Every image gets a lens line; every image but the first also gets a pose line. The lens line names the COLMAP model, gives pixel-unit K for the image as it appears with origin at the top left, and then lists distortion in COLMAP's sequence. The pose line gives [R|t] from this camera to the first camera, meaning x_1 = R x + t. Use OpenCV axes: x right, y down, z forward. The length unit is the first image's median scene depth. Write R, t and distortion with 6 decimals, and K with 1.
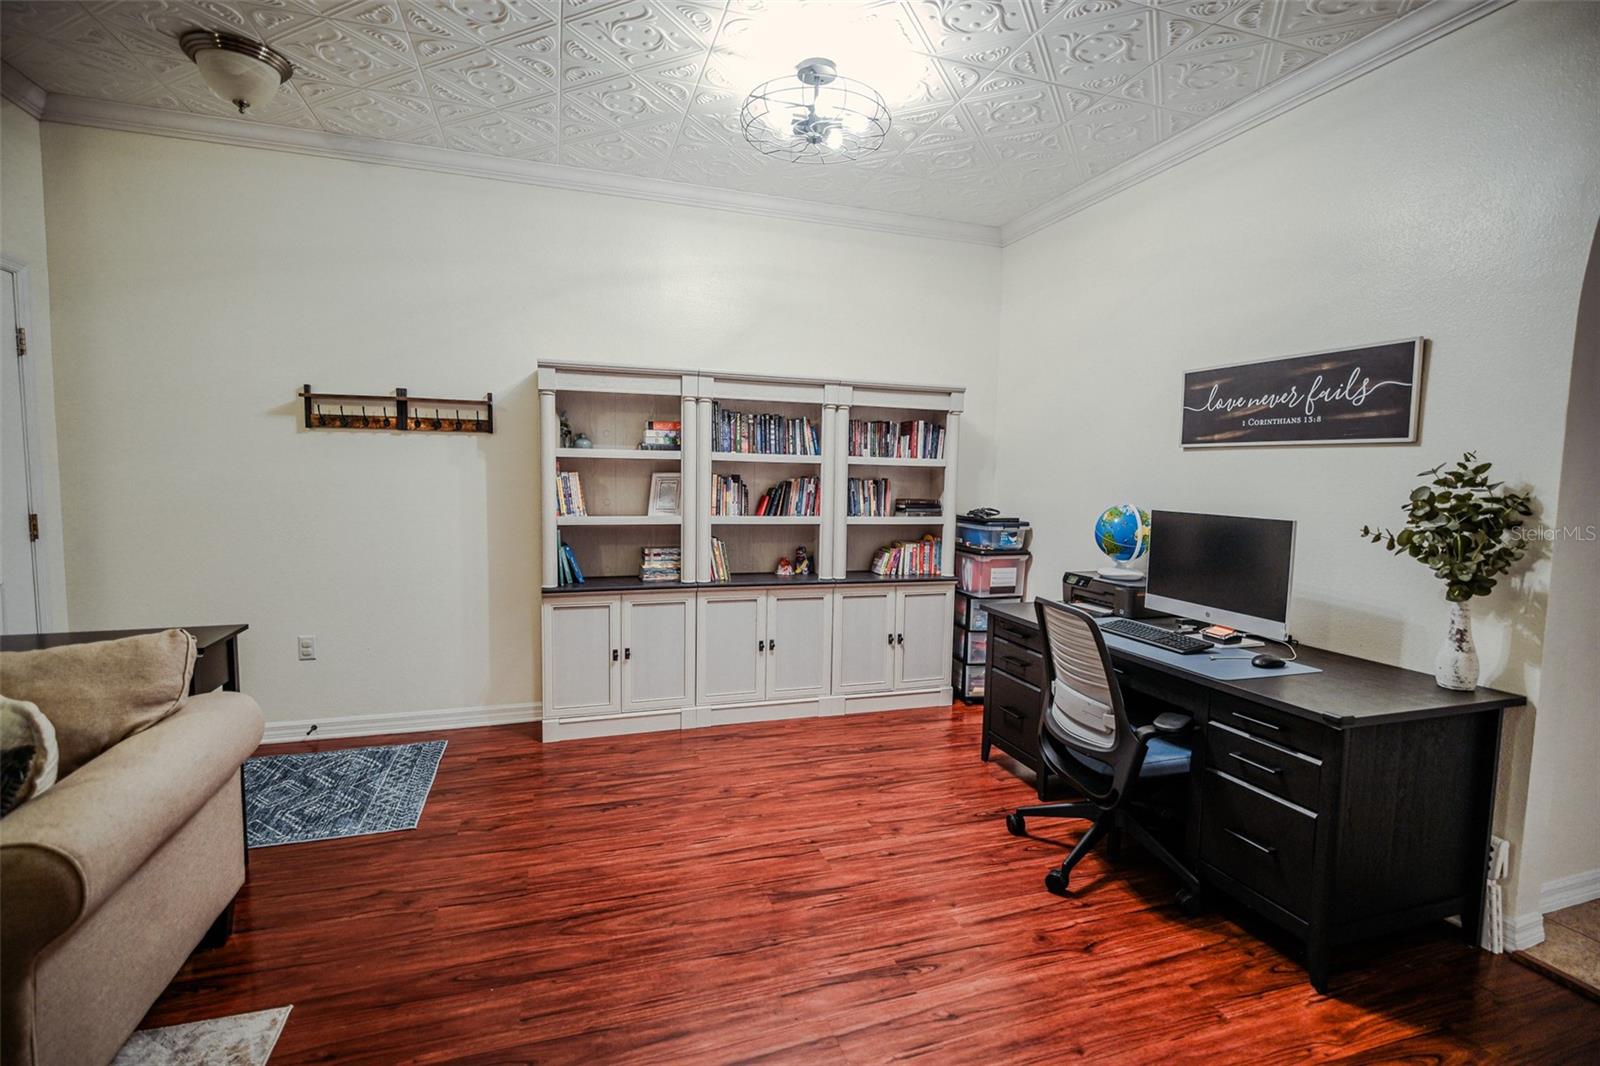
lens RADIAL K [[740.6, 0, 800.0], [0, 740.6, 533.0], [0, 0, 1]] dist [0.002000, -0.000721]
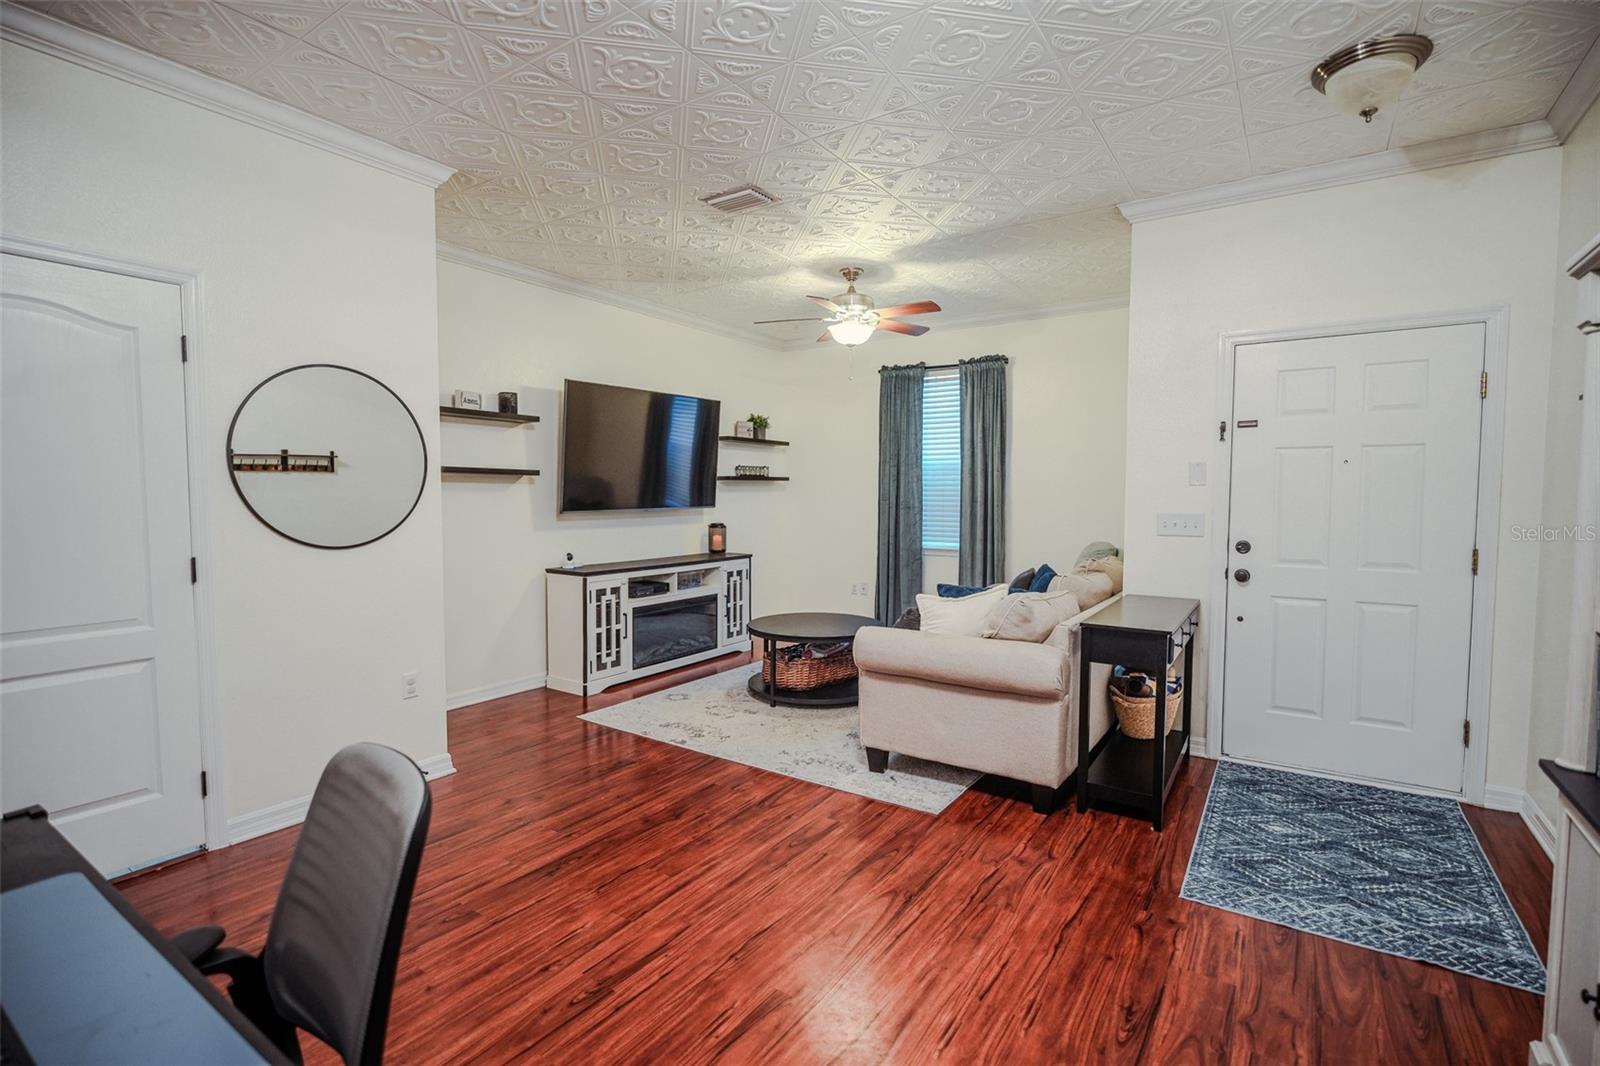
lens RADIAL K [[740.6, 0, 800.0], [0, 740.6, 533.0], [0, 0, 1]] dist [0.002000, -0.000721]
pose [[-0.794370, 0.011866, -0.607318, 0.338358], [-0.066632, 0.992074, 0.106538, -0.091534], [0.603768, 0.125097, -0.787283, 1.199056]]
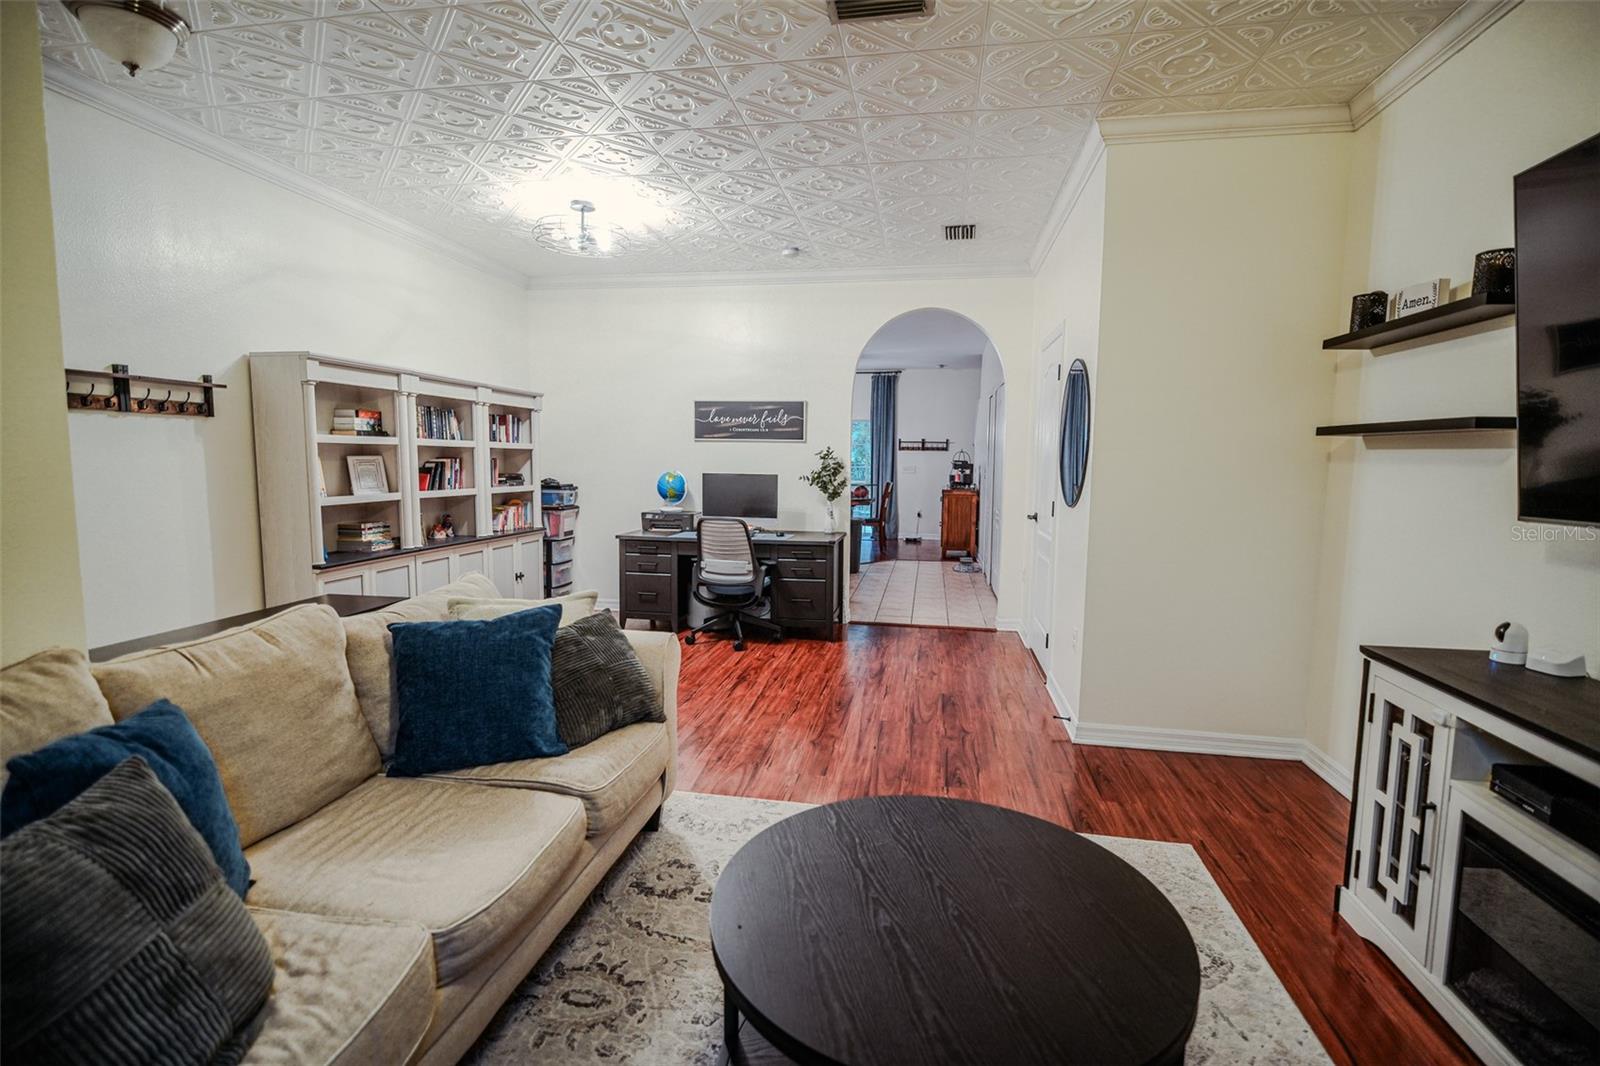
lens RADIAL K [[740.6, 0, 800.0], [0, 740.6, 533.0], [0, 0, 1]] dist [0.002000, -0.000721]
pose [[0.478532, -0.102220, 0.872100, -1.079280], [0.068912, 0.994509, 0.078755, -0.009637], [-0.875362, 0.022412, 0.482949, -0.154667]]
